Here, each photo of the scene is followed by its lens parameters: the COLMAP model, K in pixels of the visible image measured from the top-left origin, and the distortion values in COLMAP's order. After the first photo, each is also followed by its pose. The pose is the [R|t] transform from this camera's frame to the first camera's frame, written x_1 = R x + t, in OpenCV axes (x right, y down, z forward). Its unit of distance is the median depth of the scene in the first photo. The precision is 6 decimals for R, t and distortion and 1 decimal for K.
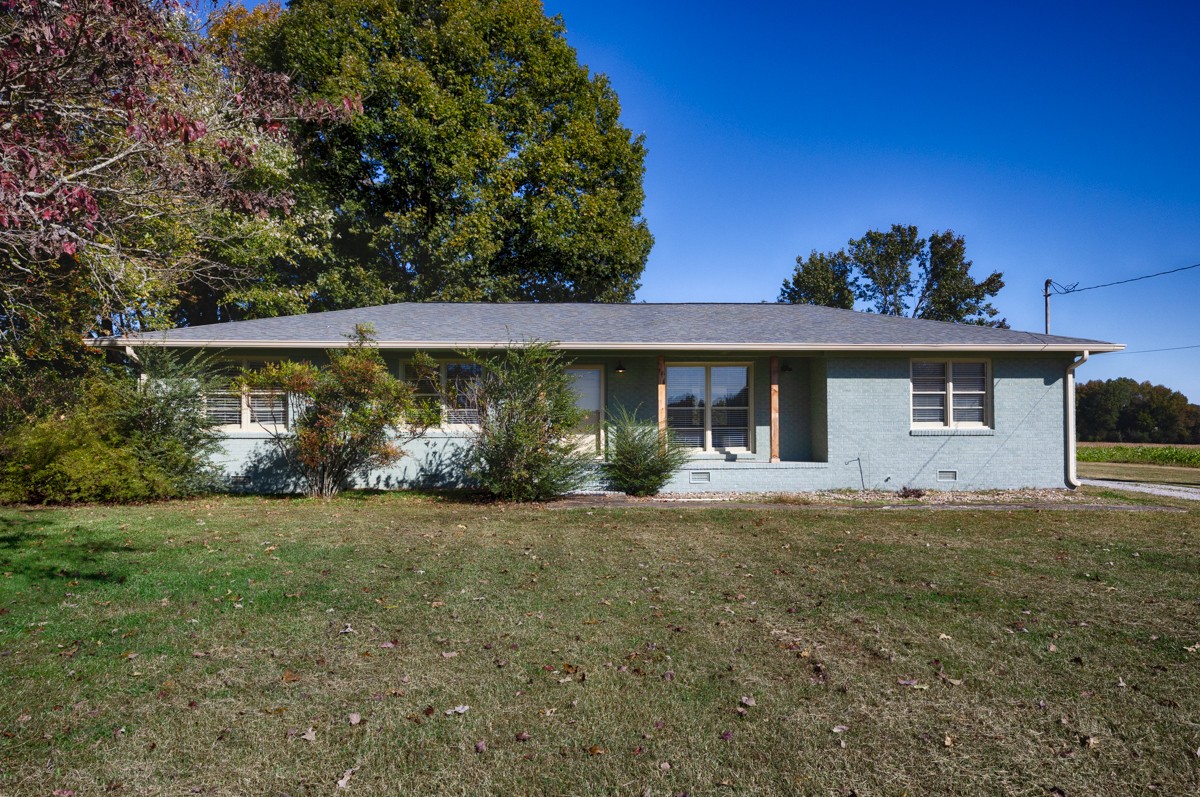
lens RADIAL K [[875.2, 0, 623.4], [0, 875.2, 401.1], [0, 0, 1]] dist [0.005485, 0.003066]
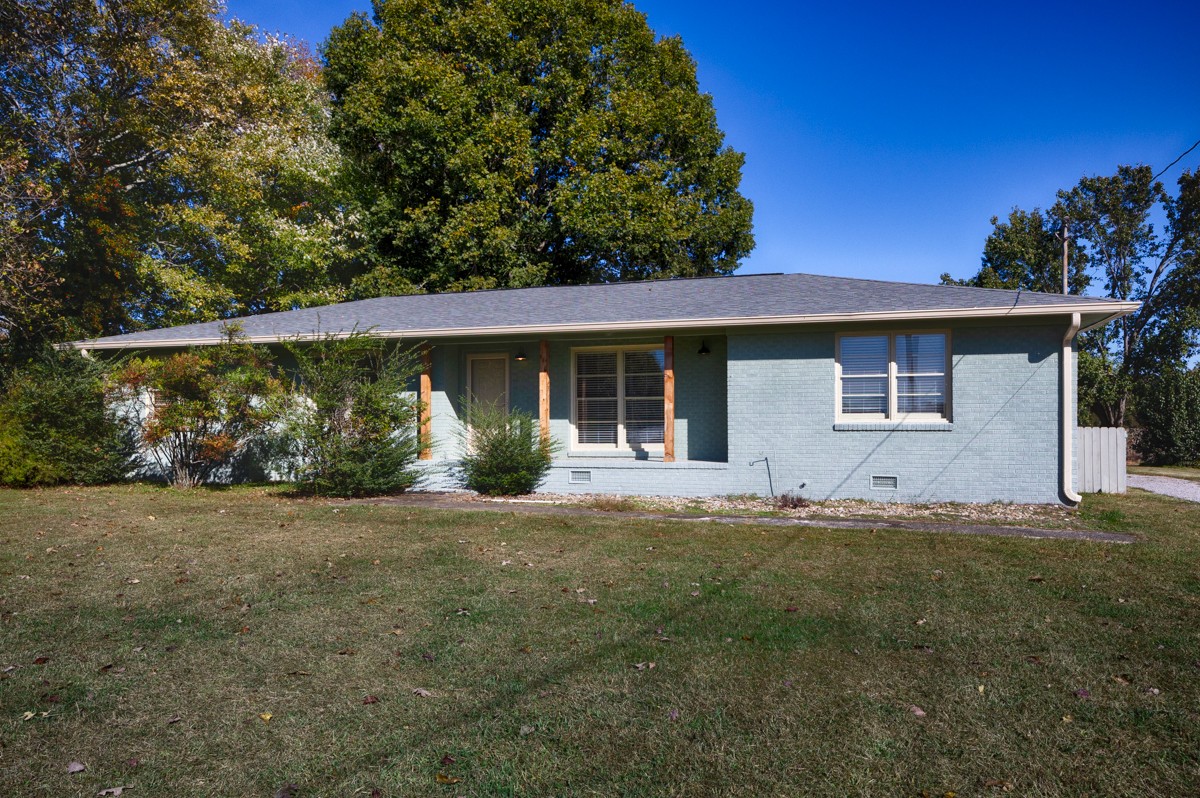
lens RADIAL K [[907.5, 0, 595.1], [0, 907.5, 412.6], [0, 0, 1]] dist [-0.006600, -0.001904]
pose [[0.923167, -0.004855, -0.384368, 0.436582], [0.009866, 0.999890, 0.011067, 0.011622], [0.384272, -0.014009, 0.923114, 0.159064]]
